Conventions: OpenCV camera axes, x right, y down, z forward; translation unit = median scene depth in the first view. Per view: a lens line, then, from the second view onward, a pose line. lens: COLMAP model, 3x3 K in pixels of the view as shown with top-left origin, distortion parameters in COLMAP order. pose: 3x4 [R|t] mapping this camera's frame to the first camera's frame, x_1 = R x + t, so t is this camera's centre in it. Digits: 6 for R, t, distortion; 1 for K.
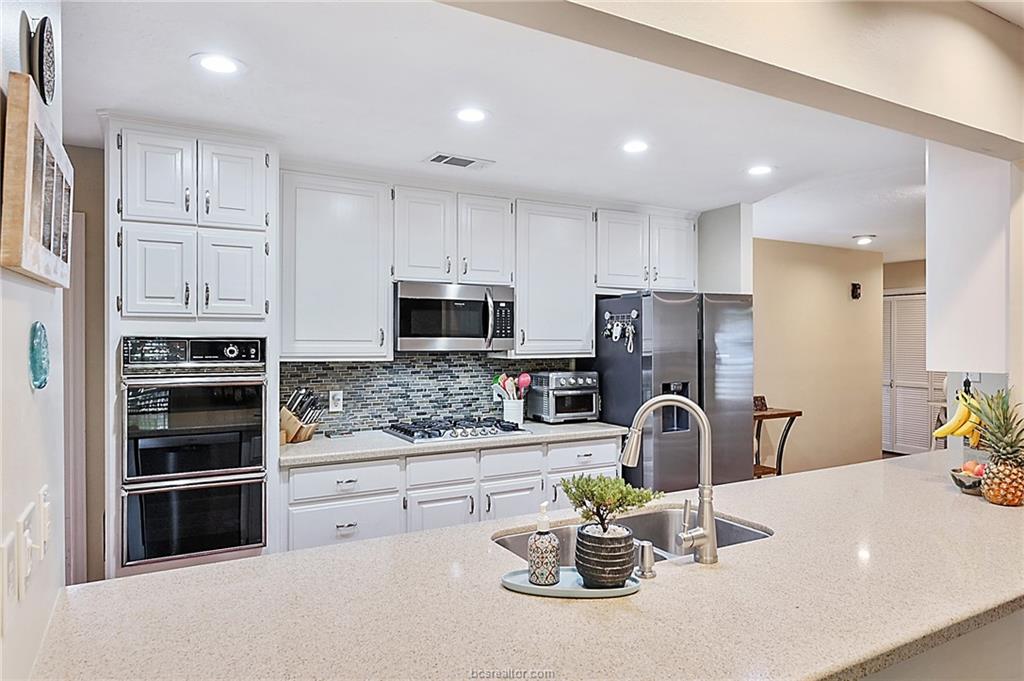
lens RADIAL K [[639.4, 0, 516.6], [0, 639.4, 341.5], [0, 0, 1]] dist [0.000812, -0.000446]
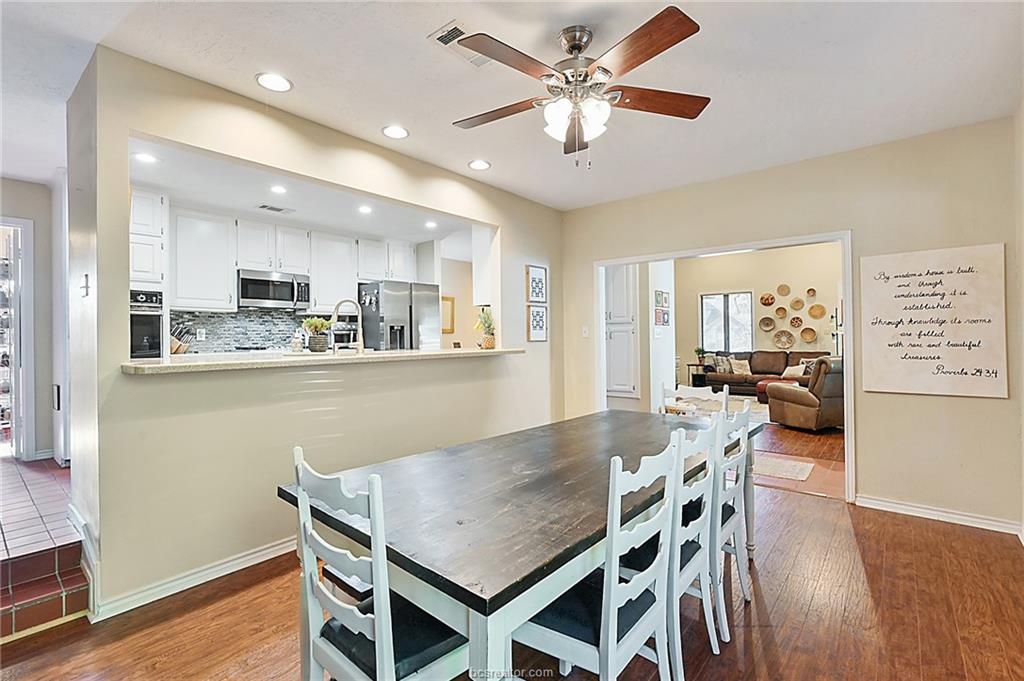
lens RADIAL K [[461.6, 0, 515.5], [0, 461.6, 333.3], [0, 0, 1]] dist [0.003137, -0.000044]
pose [[0.936496, -0.008465, 0.350577, 0.086147], [0.013788, 0.999824, -0.012690, 0.111311], [-0.350408, 0.016718, 0.936448, -0.501030]]
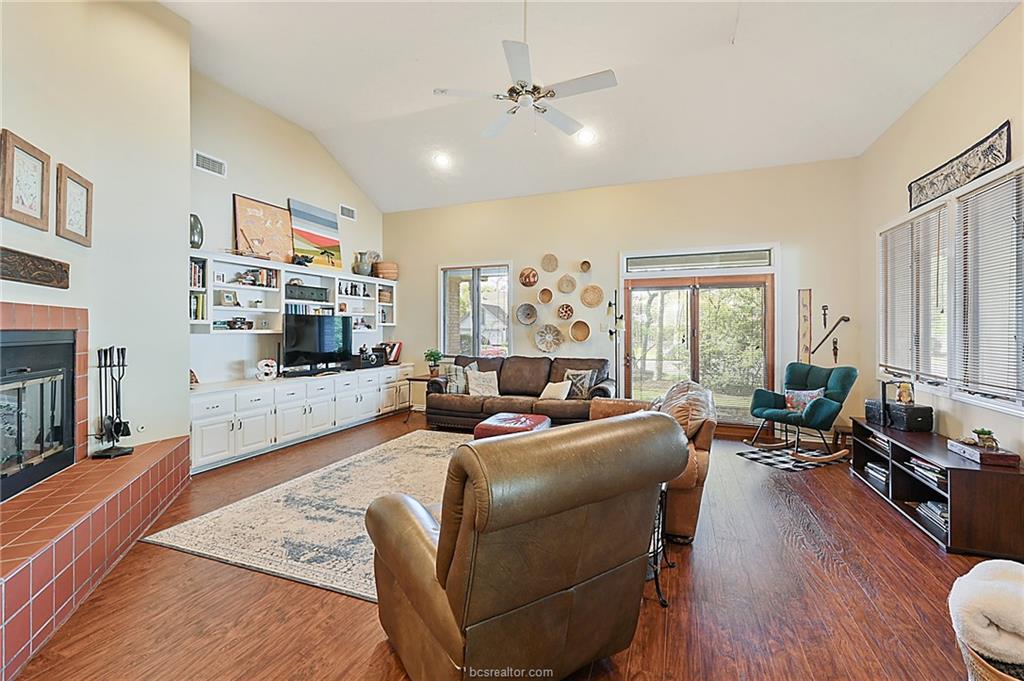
lens RADIAL K [[415.5, 0, 513.0], [0, 415.5, 329.4], [0, 0, 1]] dist [-0.000410, -0.000014]
pose [[0.780290, -0.003385, 0.625408, 1.277713], [0.001915, 0.999994, 0.003023, 0.096878], [-0.625415, -0.001161, 0.780292, 0.249686]]
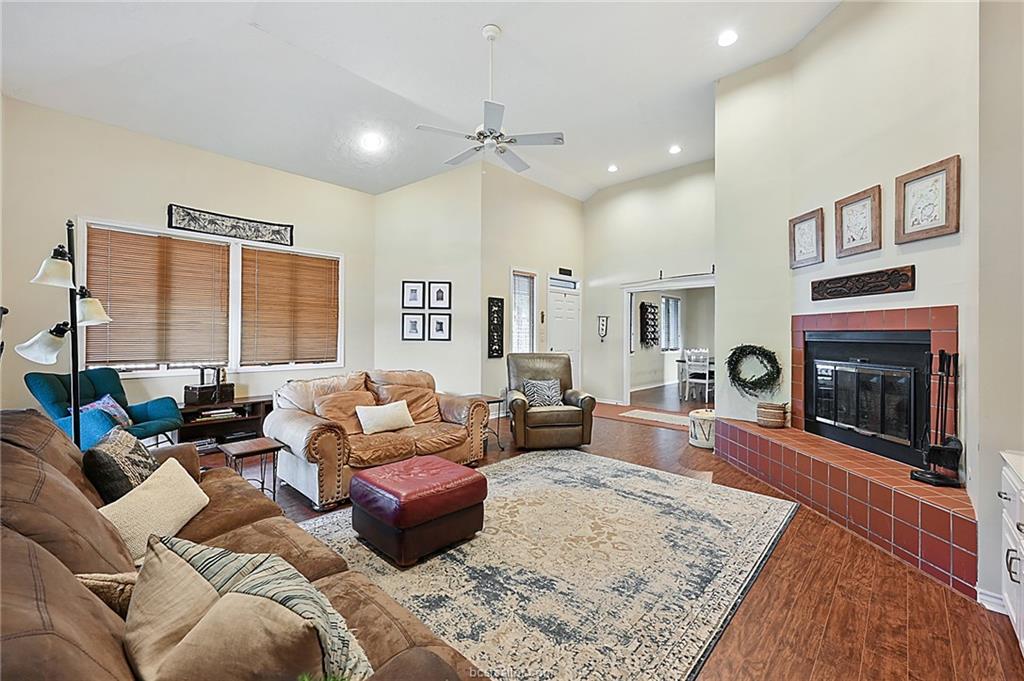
lens RADIAL K [[415.5, 0, 515.8], [0, 415.5, 334.1], [0, 0, 1]] dist [-0.000410, -0.000014]
pose [[-0.955977, -0.006788, -0.293362, 1.960696], [-0.009200, 0.999934, 0.006845, 0.105454], [0.293296, 0.009243, -0.955977, 1.683732]]
